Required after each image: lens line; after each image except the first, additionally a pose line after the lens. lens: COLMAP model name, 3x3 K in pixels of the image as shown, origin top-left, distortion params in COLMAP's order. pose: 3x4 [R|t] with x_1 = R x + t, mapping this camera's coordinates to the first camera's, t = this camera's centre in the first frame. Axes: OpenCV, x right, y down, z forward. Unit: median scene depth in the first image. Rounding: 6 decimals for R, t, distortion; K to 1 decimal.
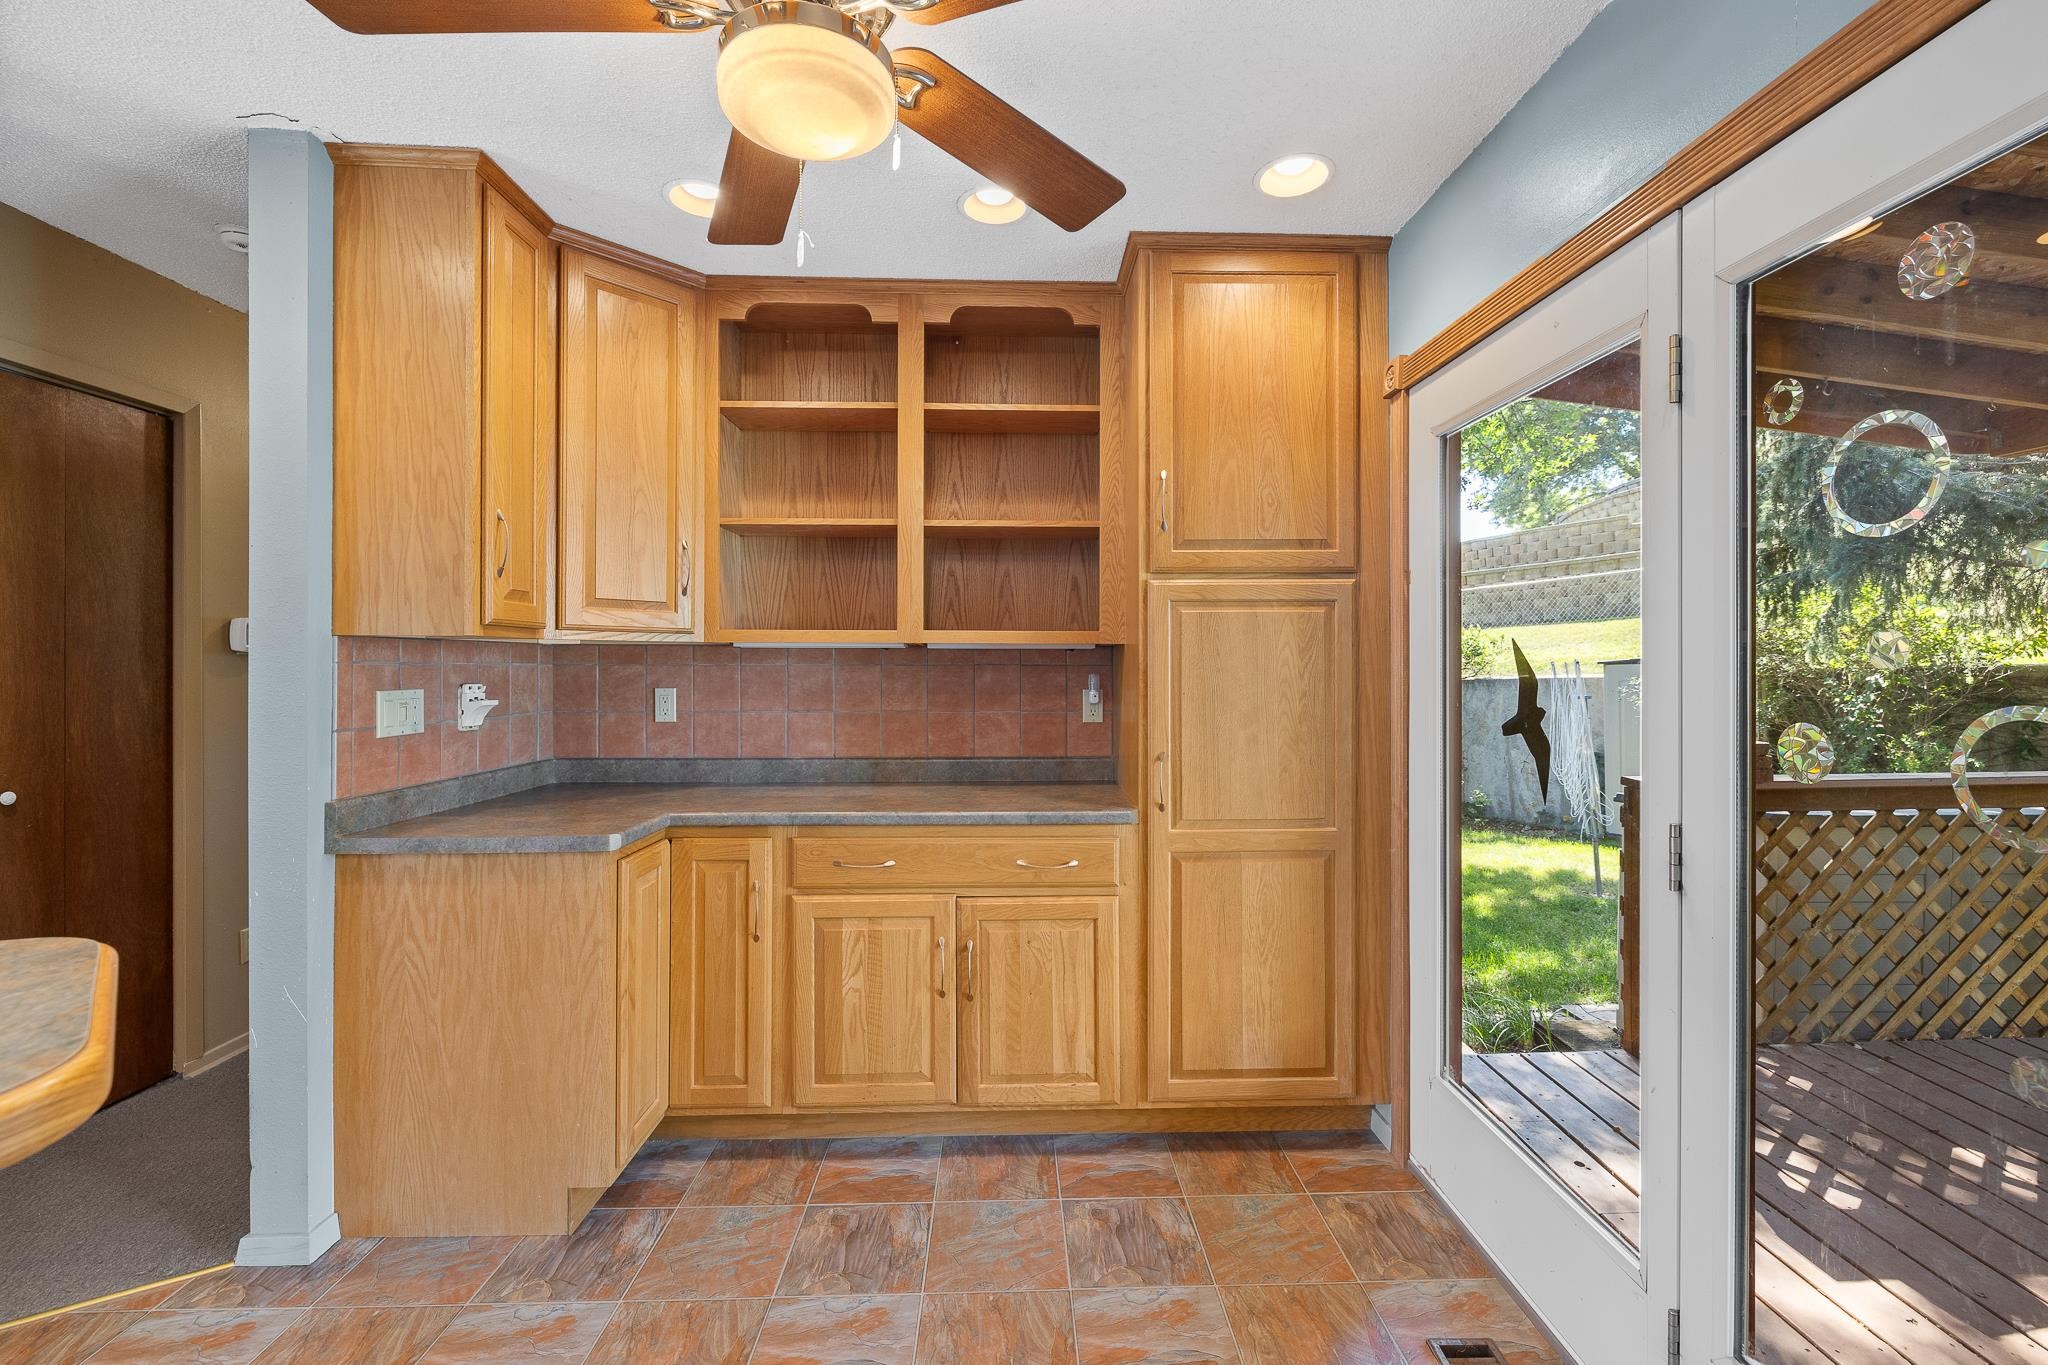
lens RADIAL K [[860.3, 0, 1036.0], [0, 860.3, 664.5], [0, 0, 1]] dist [0.000776, -0.000094]
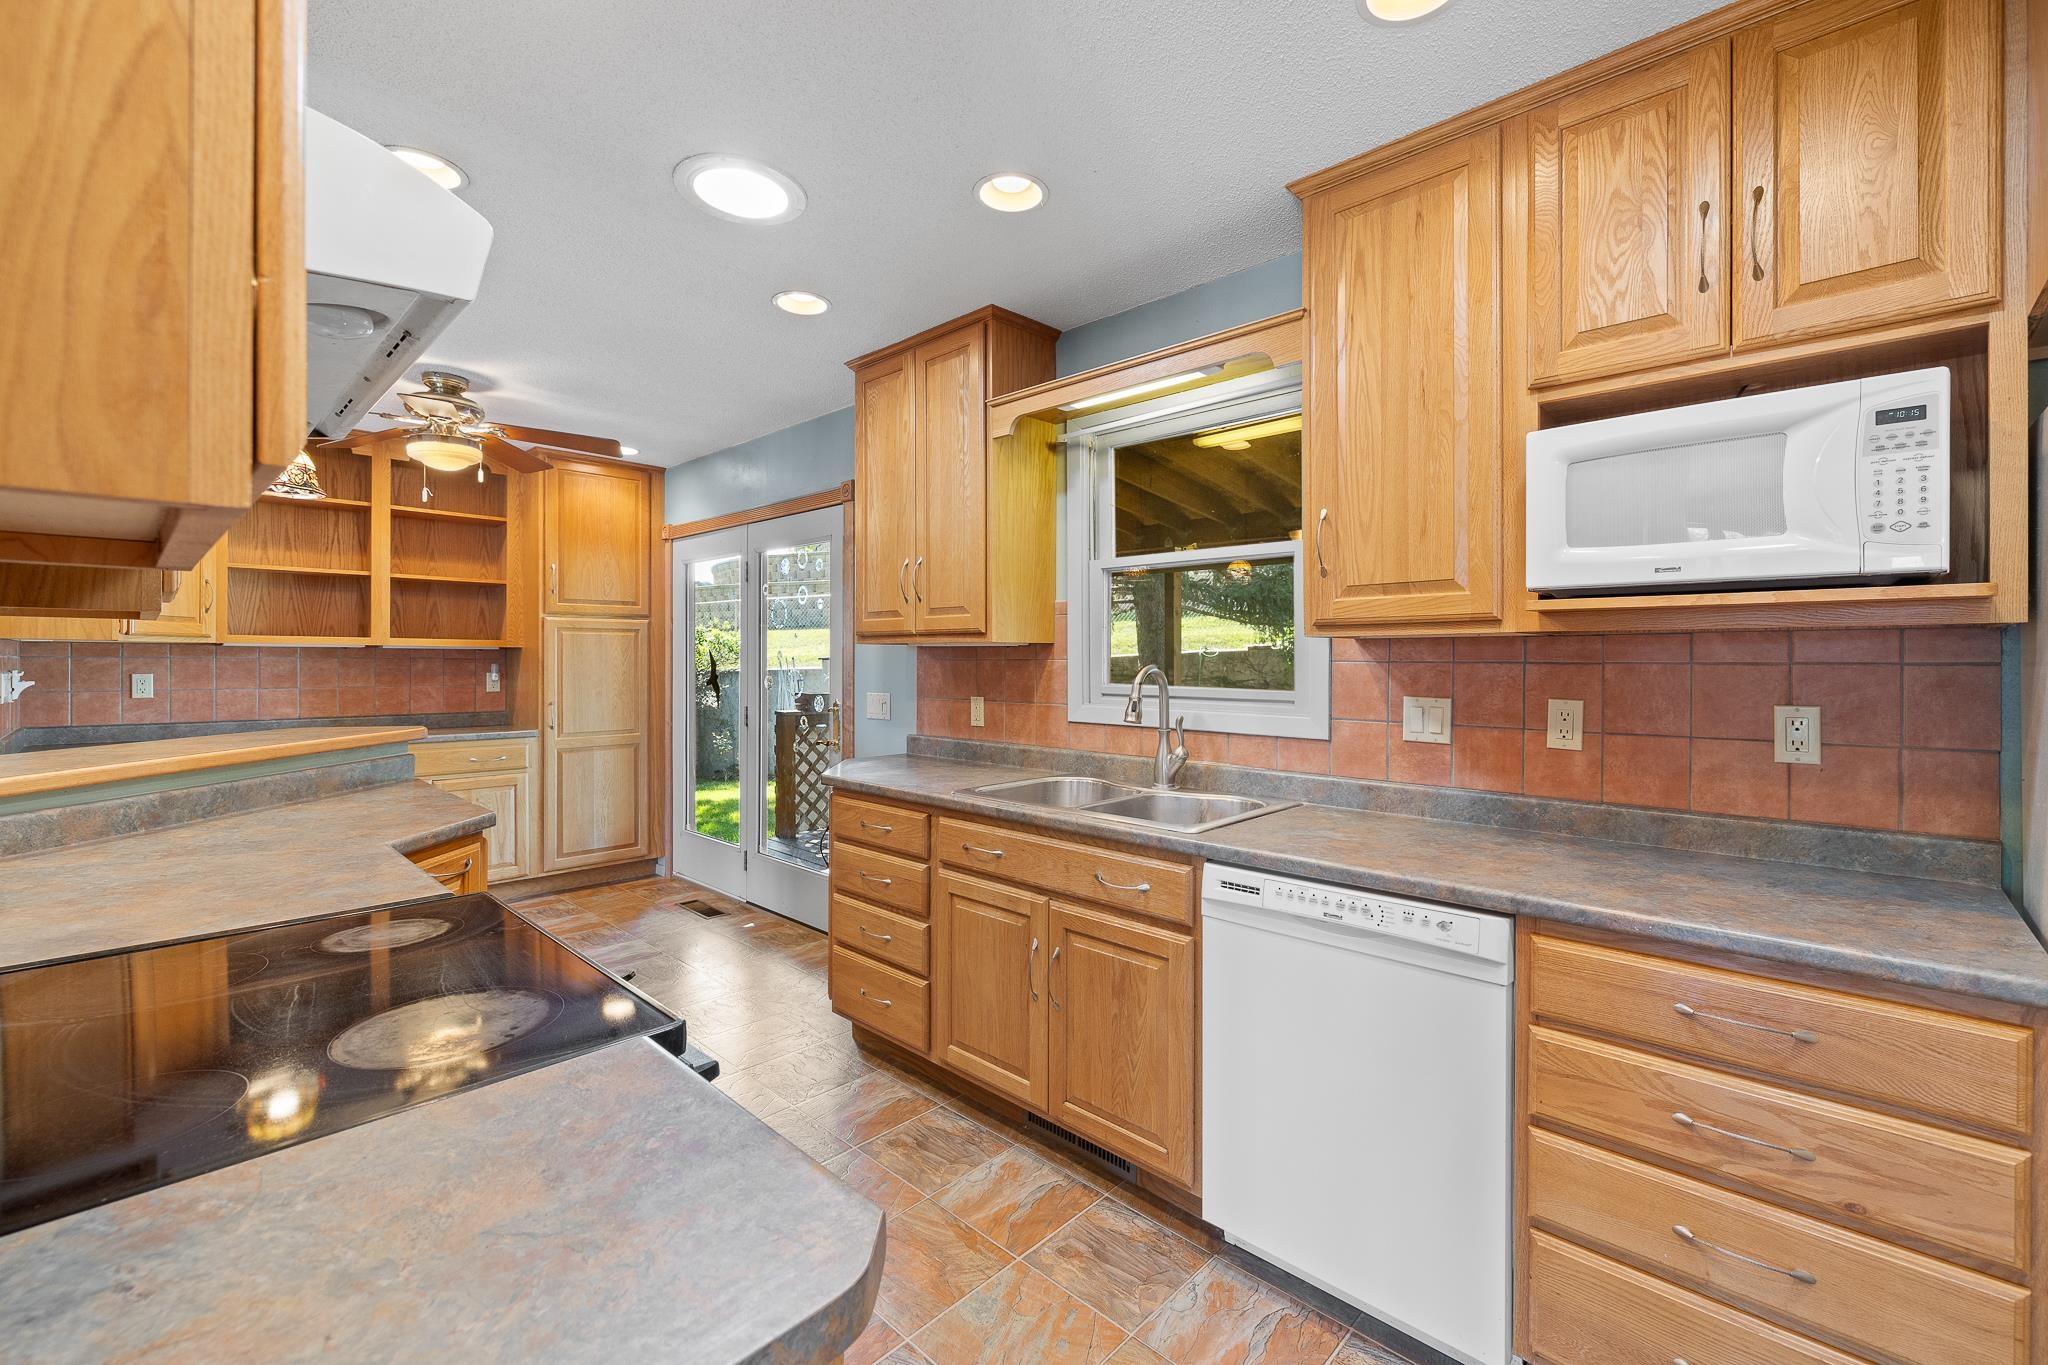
lens RADIAL K [[860.3, 0, 1036.0], [0, 860.3, 664.5], [0, 0, 1]] dist [0.000776, -0.000094]
pose [[0.712516, -0.000602, 0.701656, -0.418514], [-0.003279, 0.999986, 0.004188, 0.001621], [-0.701648, -0.005284, 0.712504, -1.131097]]
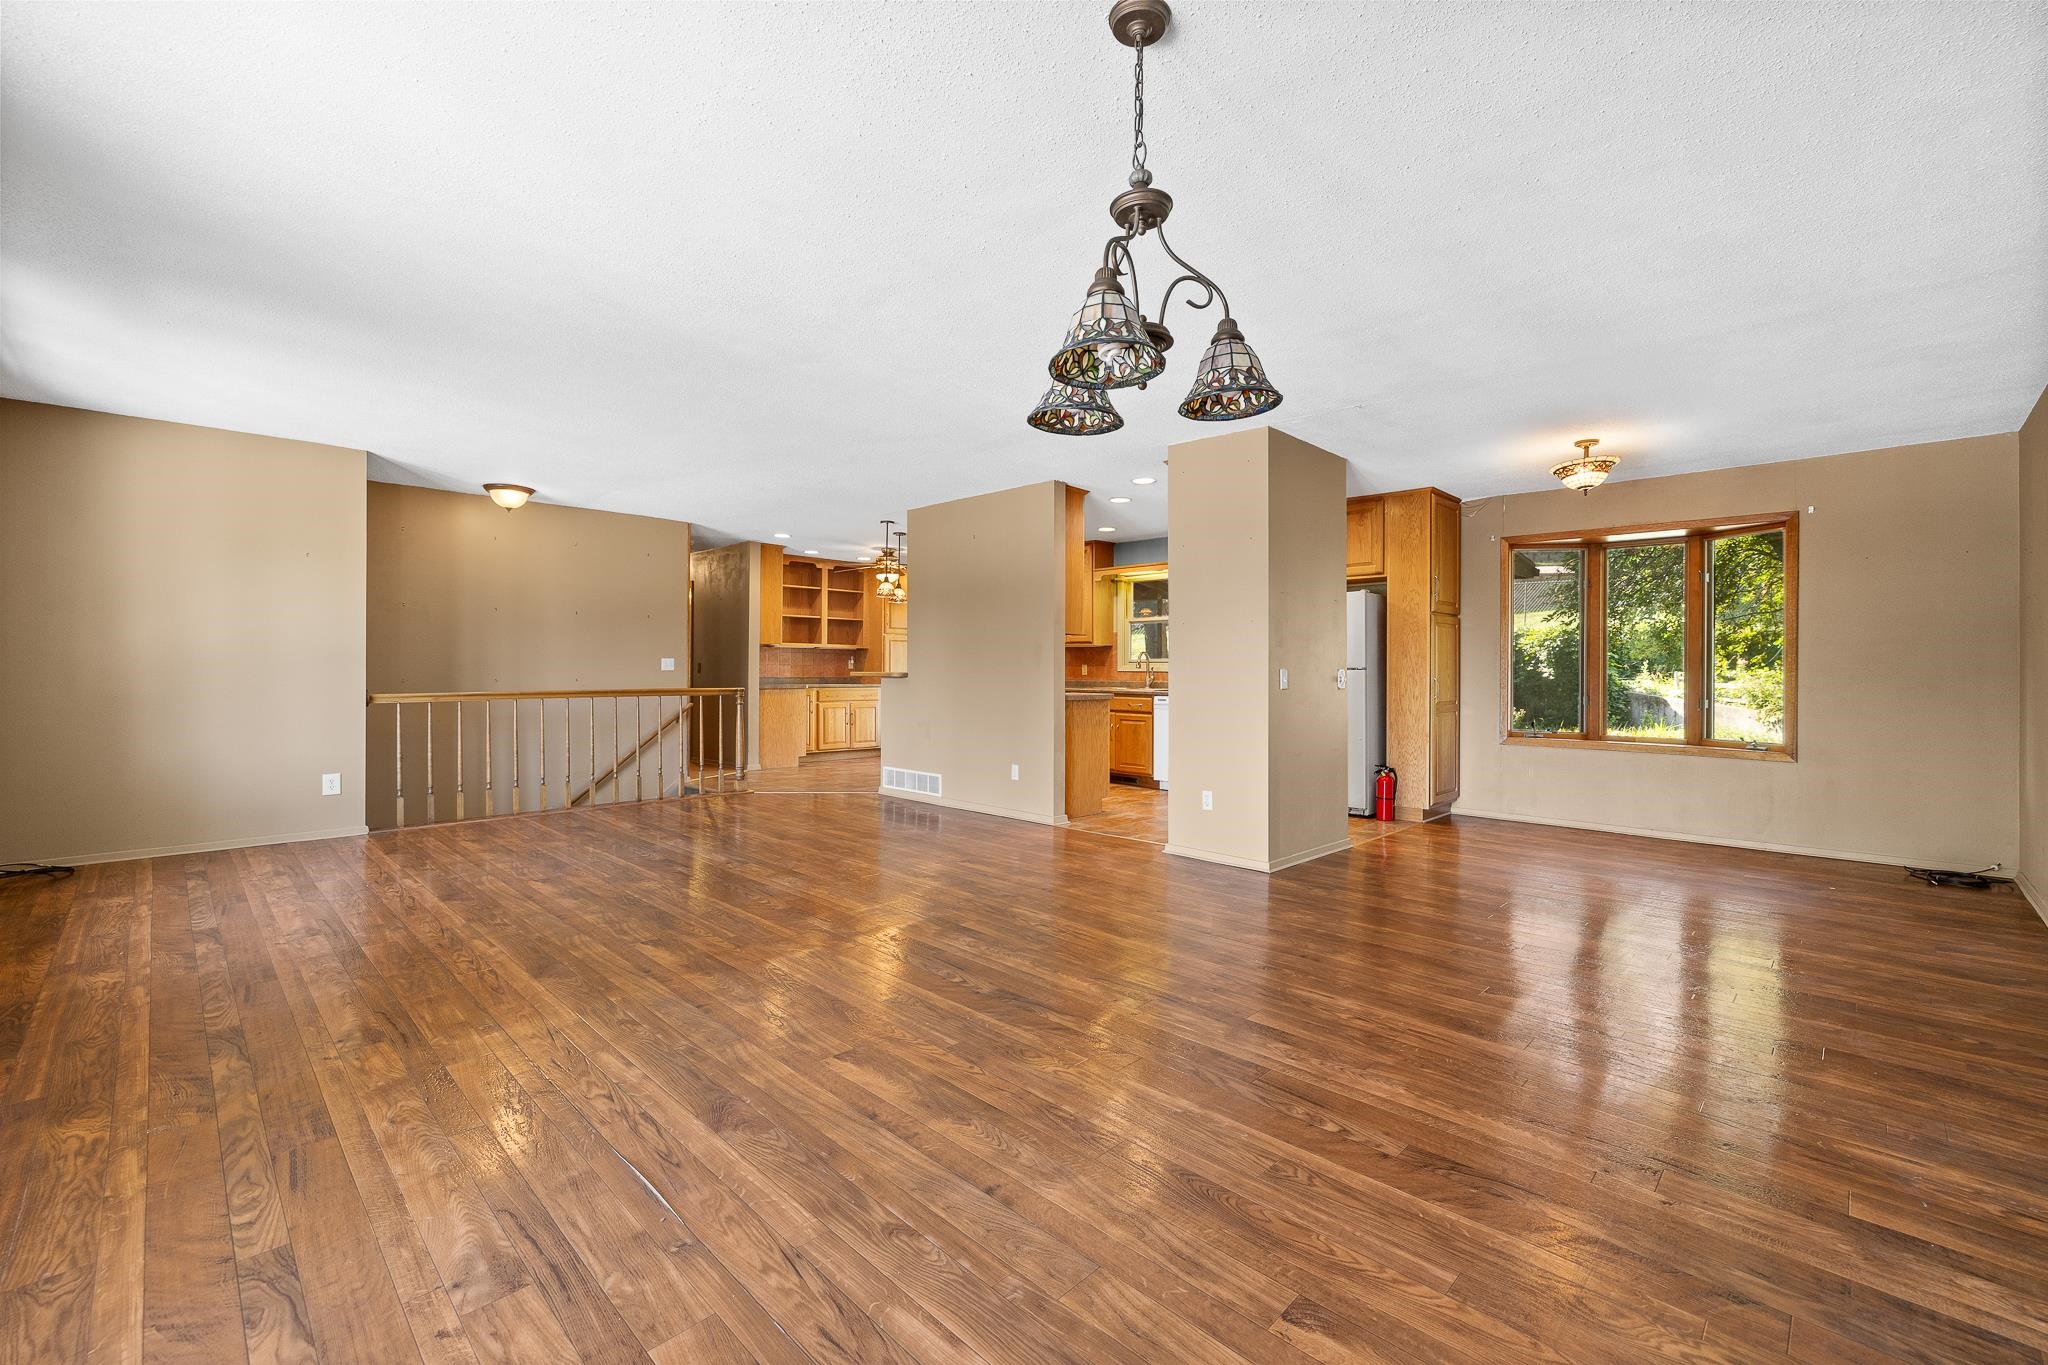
lens RADIAL K [[860.3, 0, 1036.0], [0, 860.3, 664.5], [0, 0, 1]] dist [0.000776, -0.000094]
pose [[0.725280, 0.007085, 0.688417, -2.224894], [-0.004578, 0.999975, -0.005468, 0.074544], [-0.688438, 0.000815, 0.725294, -2.646290]]
